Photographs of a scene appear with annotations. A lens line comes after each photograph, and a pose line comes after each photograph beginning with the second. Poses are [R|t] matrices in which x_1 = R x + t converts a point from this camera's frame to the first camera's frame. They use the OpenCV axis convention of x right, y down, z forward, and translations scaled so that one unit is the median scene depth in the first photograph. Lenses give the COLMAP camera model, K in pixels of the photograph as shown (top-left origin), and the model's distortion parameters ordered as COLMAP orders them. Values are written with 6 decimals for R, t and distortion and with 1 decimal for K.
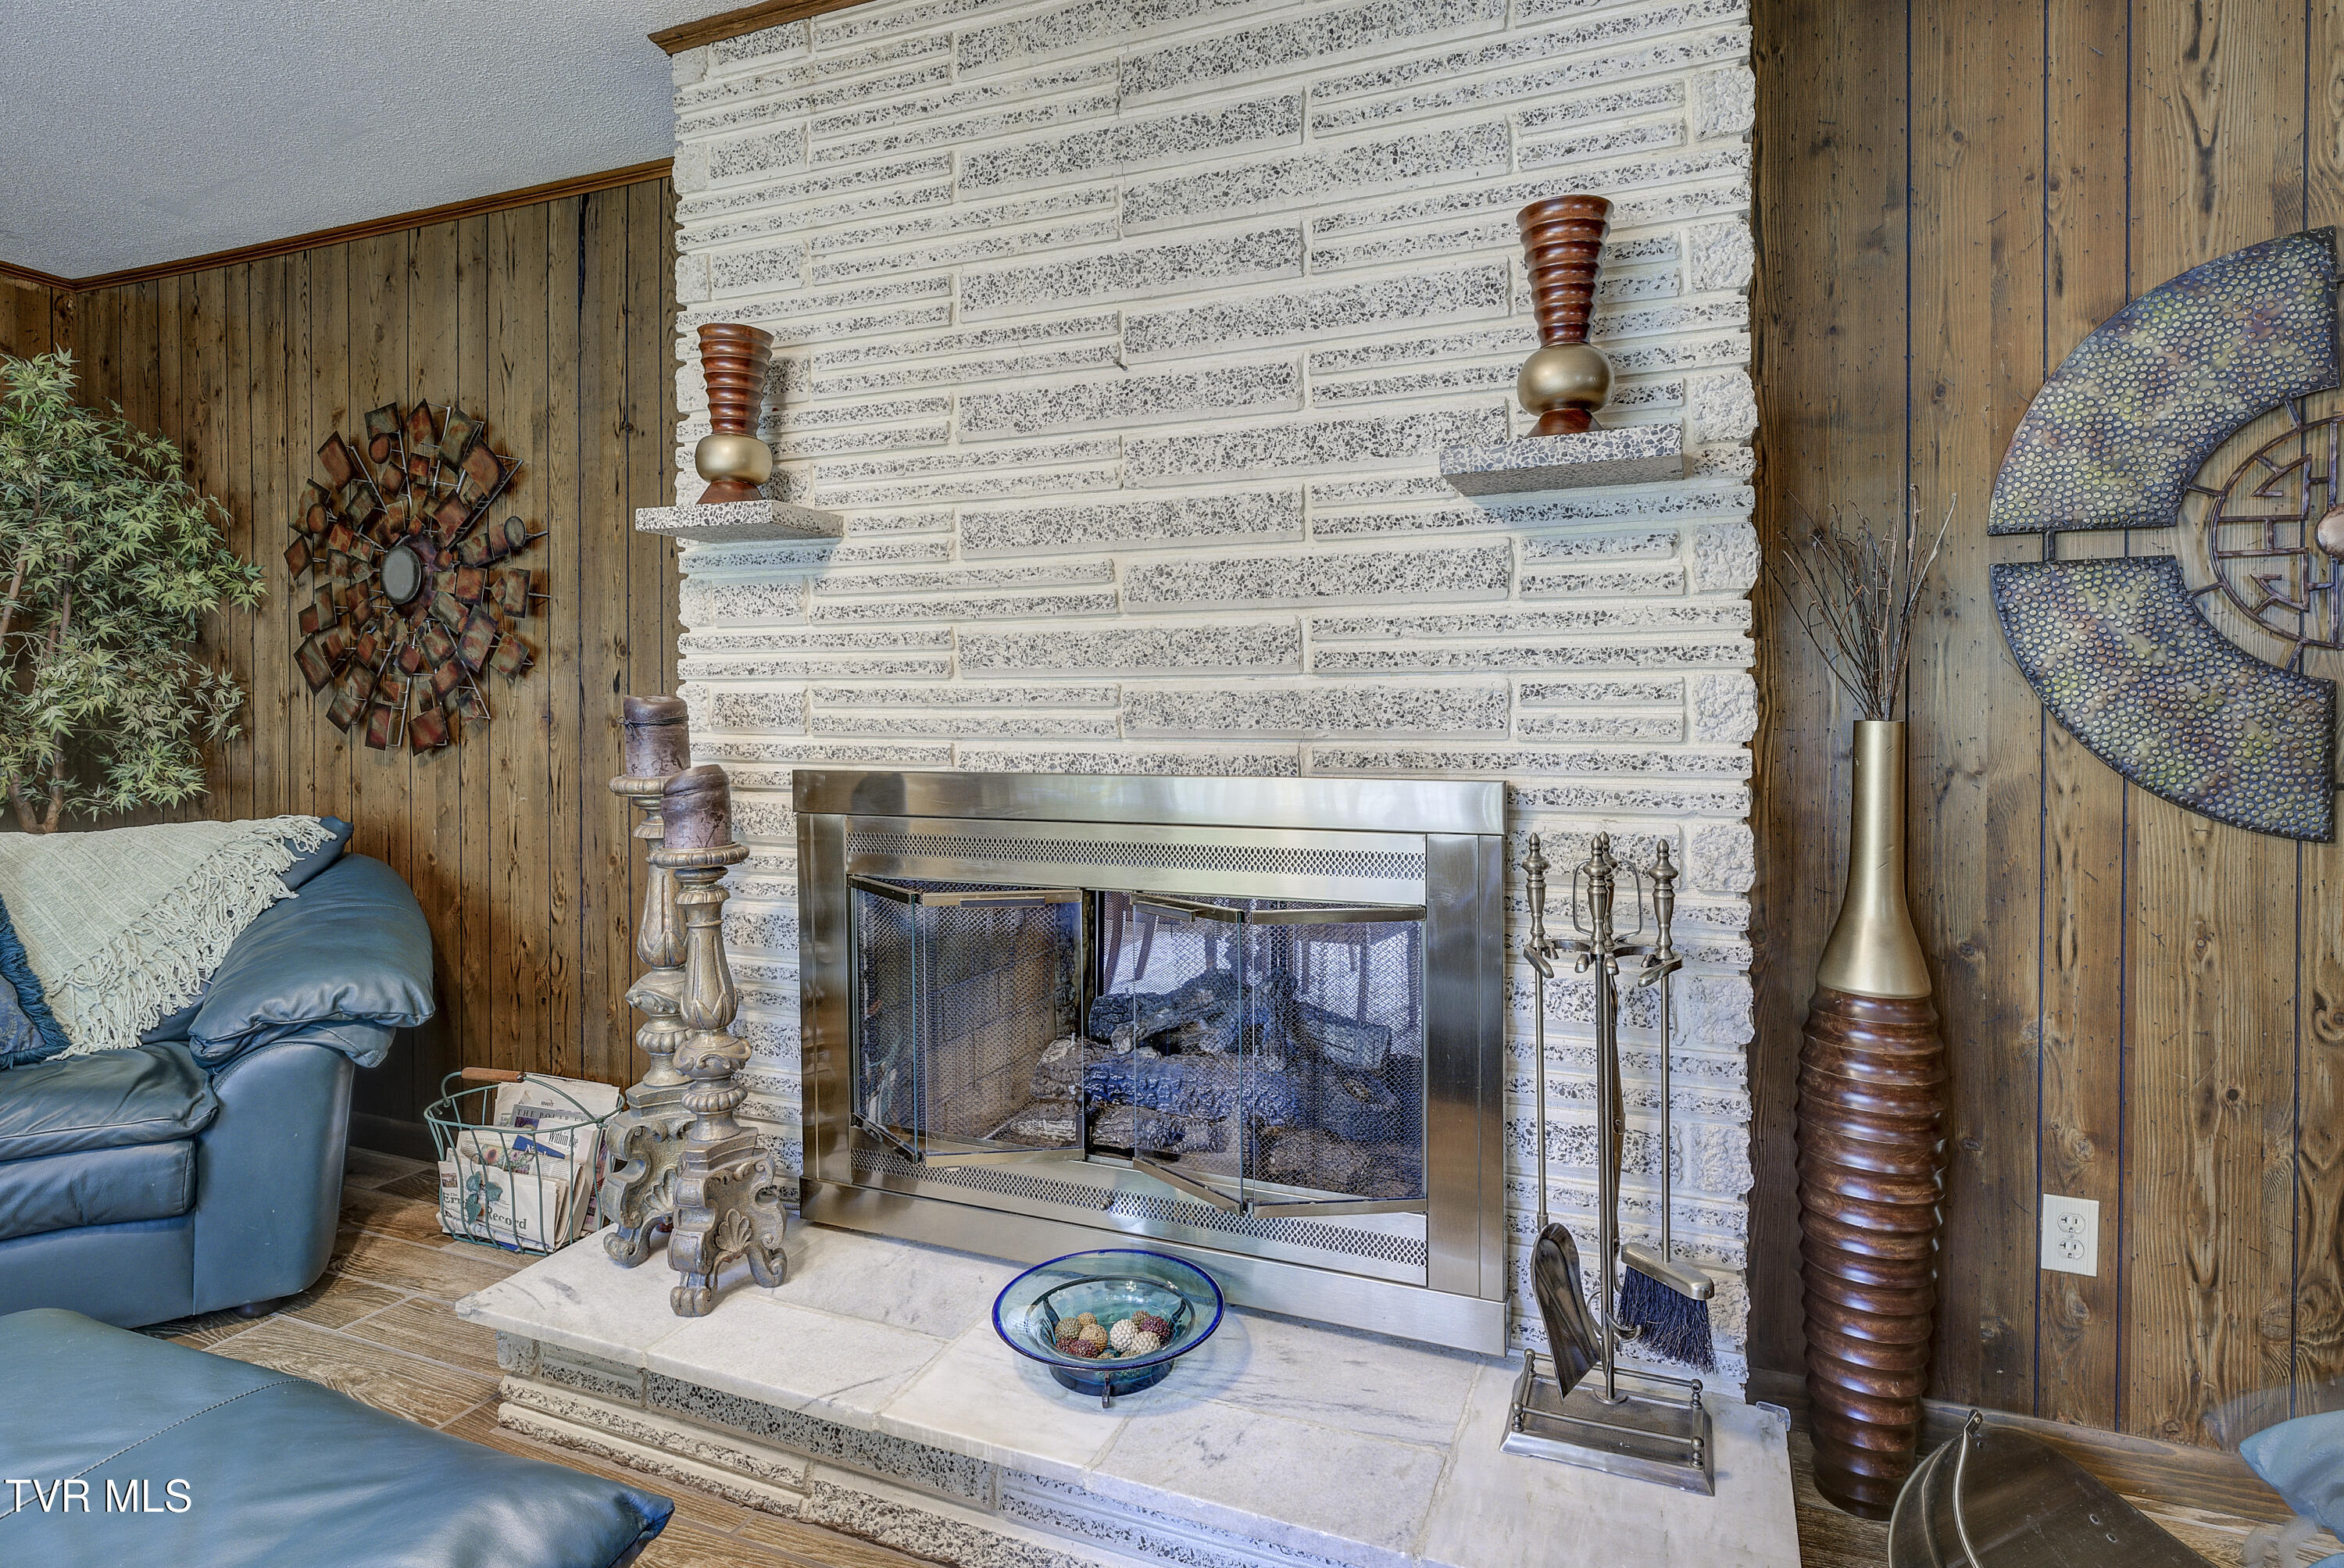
lens RADIAL K [[1206.4, 0, 1185.3], [0, 1206.4, 731.7], [0, 0, 1]] dist [-0.006080, -0.000091]
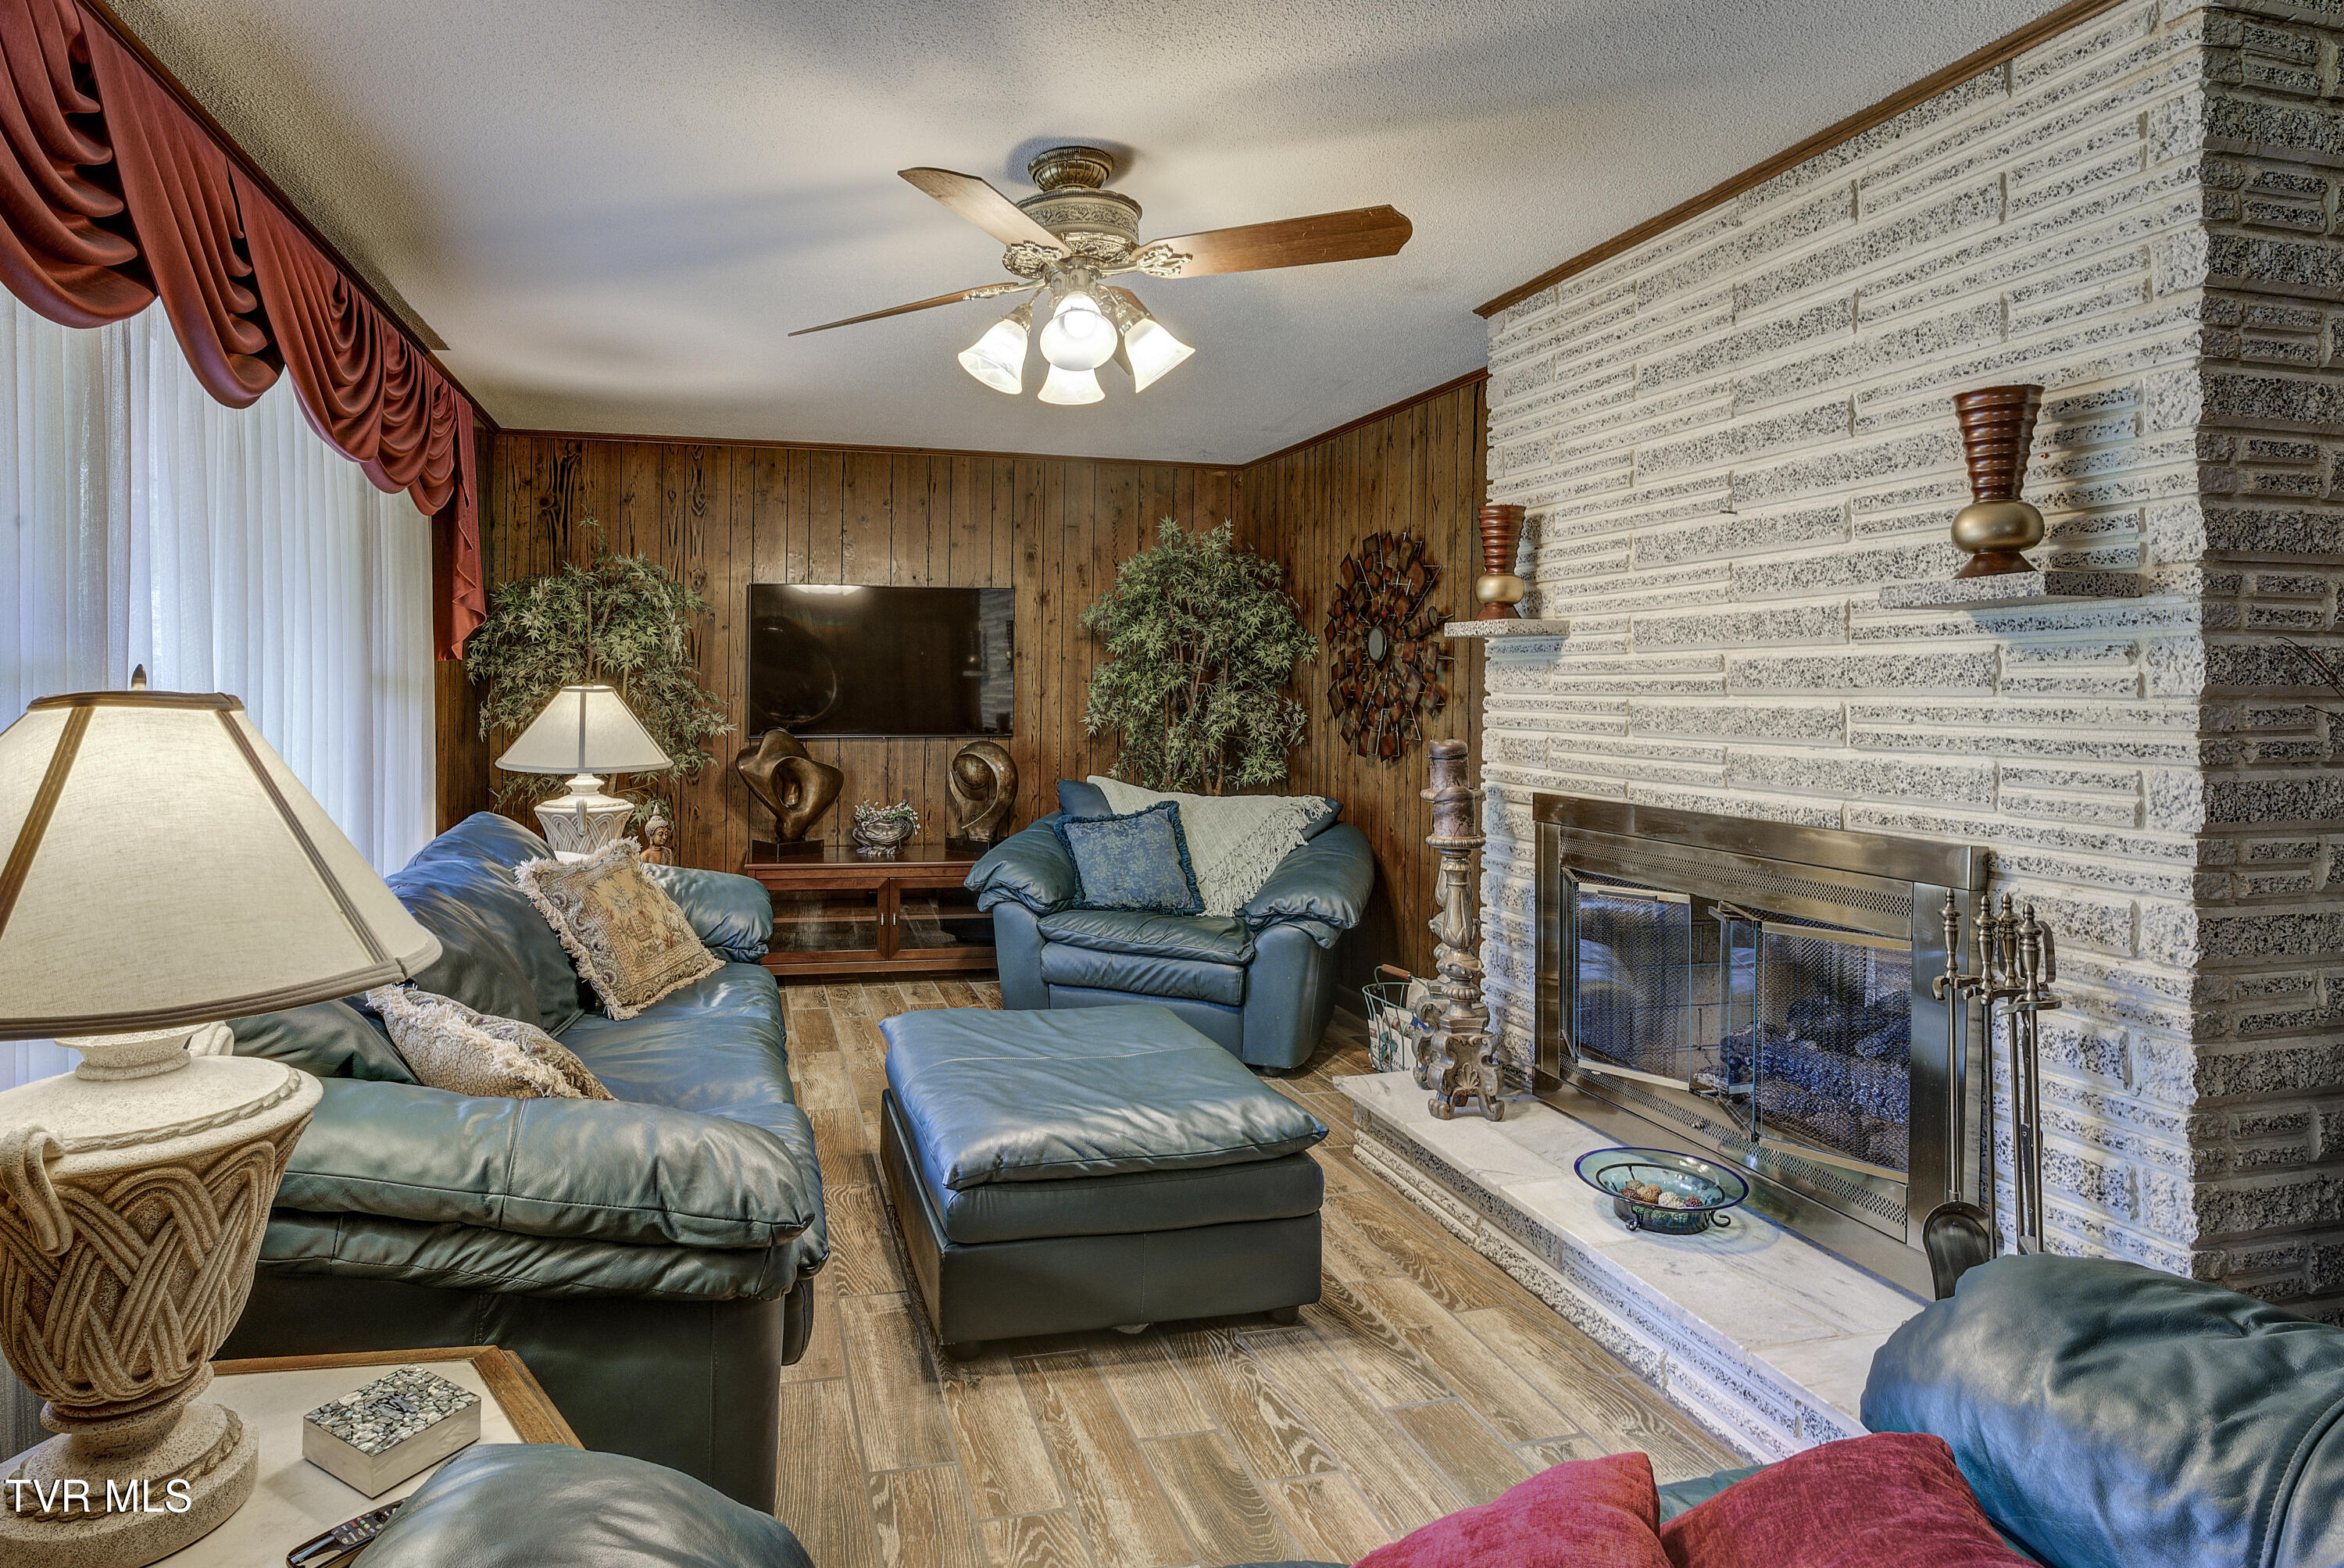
lens RADIAL K [[1264.9, 0, 1045.5], [0, 1264.9, 689.2], [0, 0, 1]] dist [-0.005229, -0.001127]
pose [[0.580488, 0.005689, -0.814249, 0.669081], [-0.024059, 0.999659, -0.010168, -0.072939], [0.813913, 0.025493, 0.580427, -0.453703]]
